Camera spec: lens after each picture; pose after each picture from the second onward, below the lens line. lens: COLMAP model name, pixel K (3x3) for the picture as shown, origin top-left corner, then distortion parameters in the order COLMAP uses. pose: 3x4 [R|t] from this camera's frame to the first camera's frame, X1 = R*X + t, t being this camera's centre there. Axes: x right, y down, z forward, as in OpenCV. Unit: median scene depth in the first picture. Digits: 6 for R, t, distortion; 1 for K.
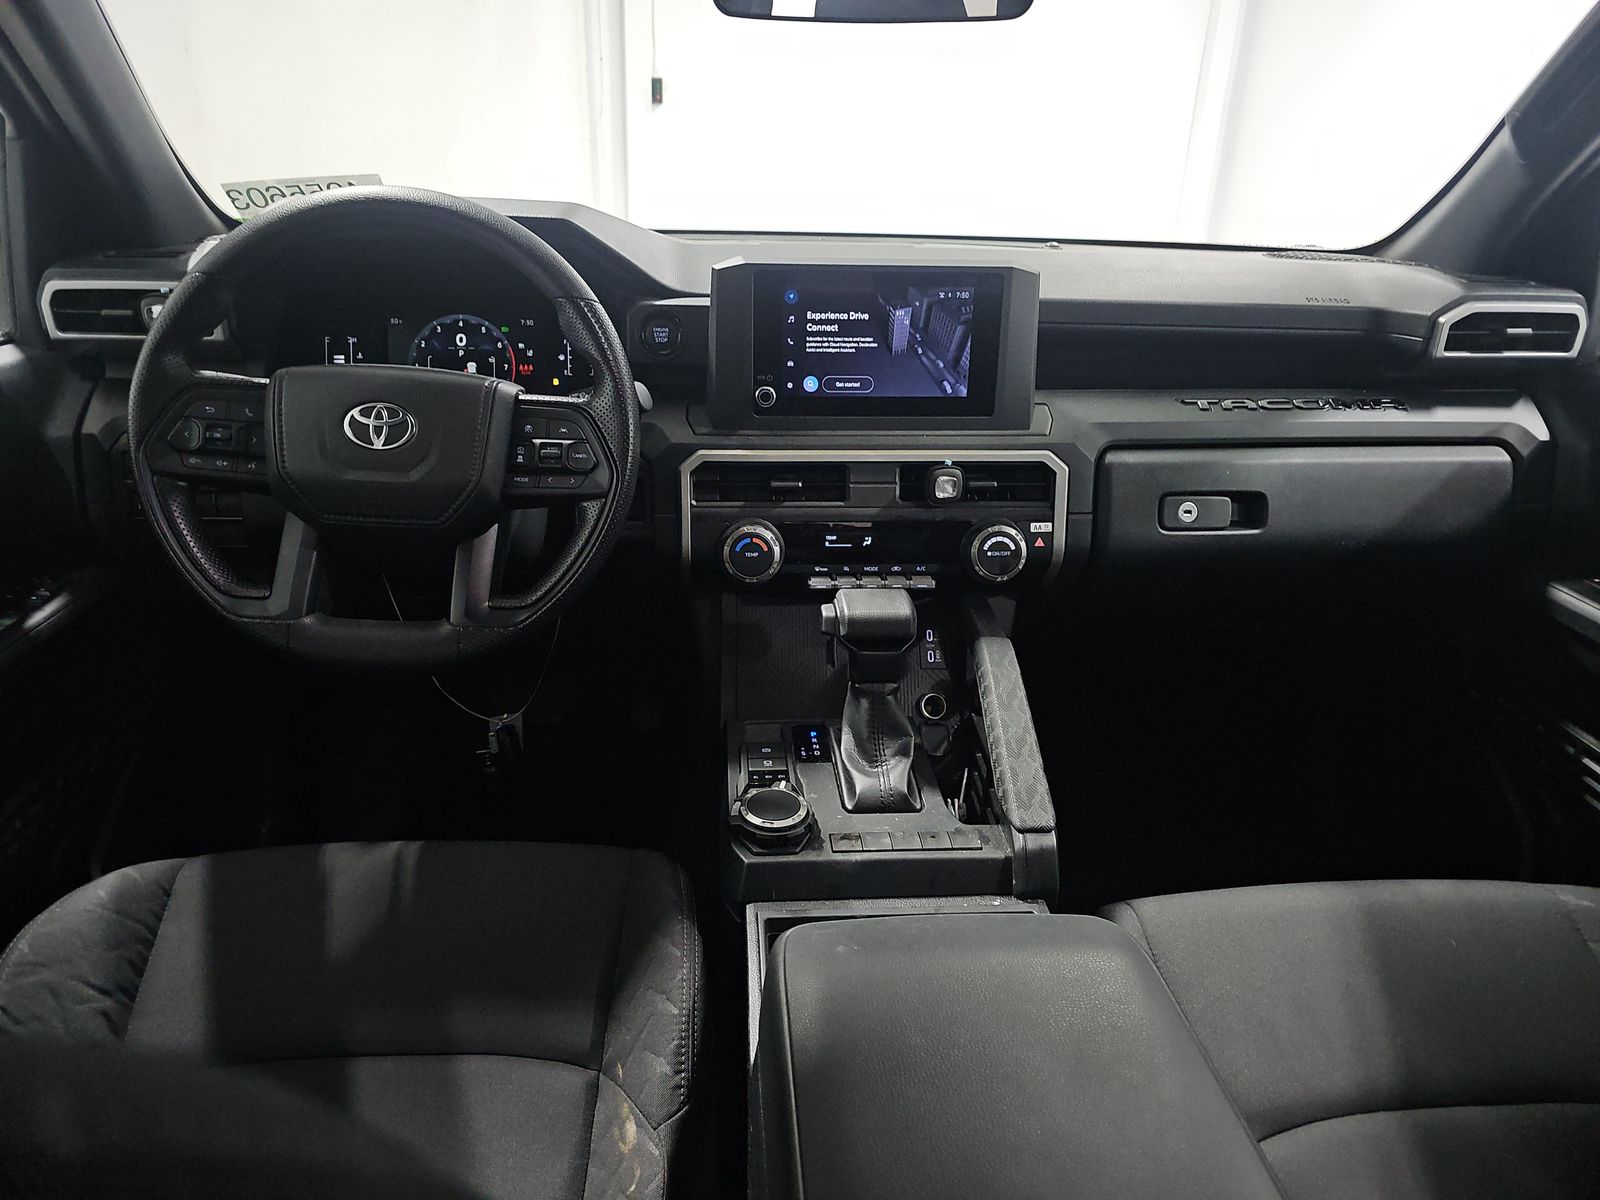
lens RADIAL K [[1064.3, 0, 800.0], [0, 1064.3, 600.0], [0, 0, 1]] dist [0.019801, -0.003439]
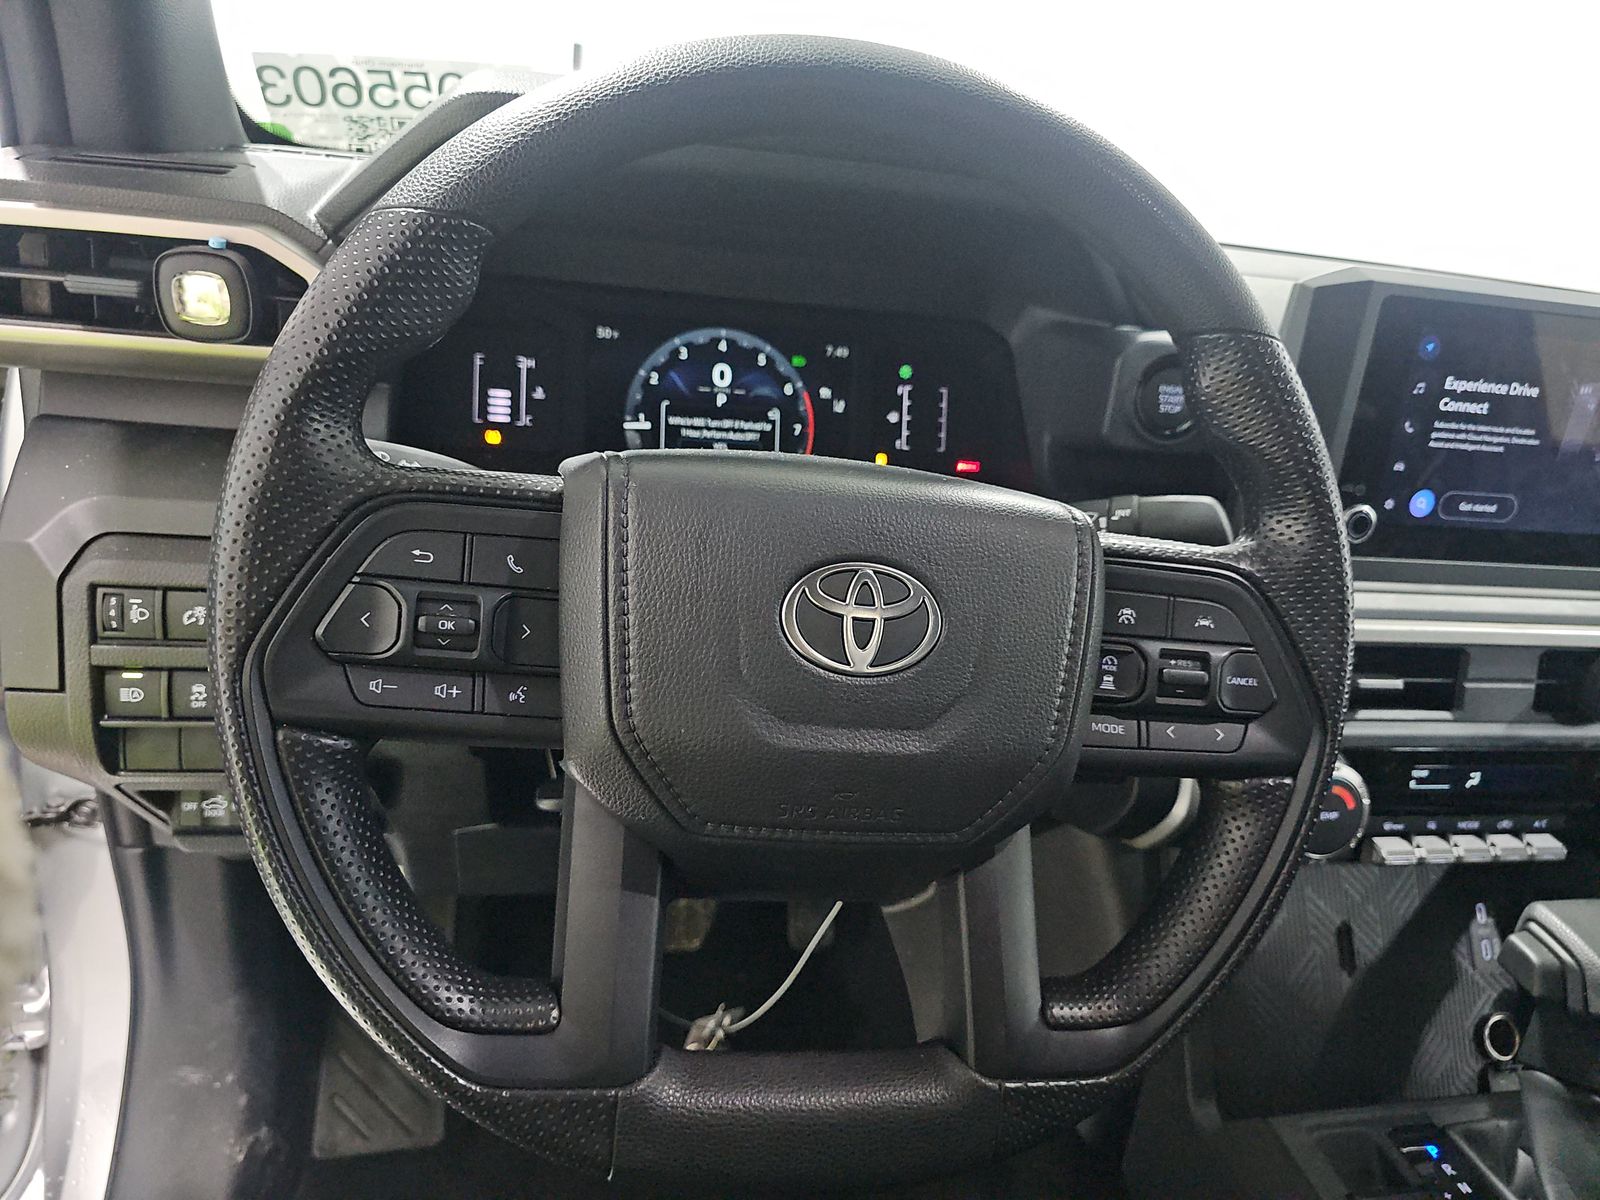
lens RADIAL K [[1076.0, 0, 793.5], [0, 1076.0, 603.5], [0, 0, 1]] dist [0.070152, -0.102889]
pose [[0.988300, 0.035171, 0.148414, -0.391060], [-0.034434, 0.999379, -0.007535, -0.133580], [-0.148587, 0.002337, 0.988897, 0.480967]]
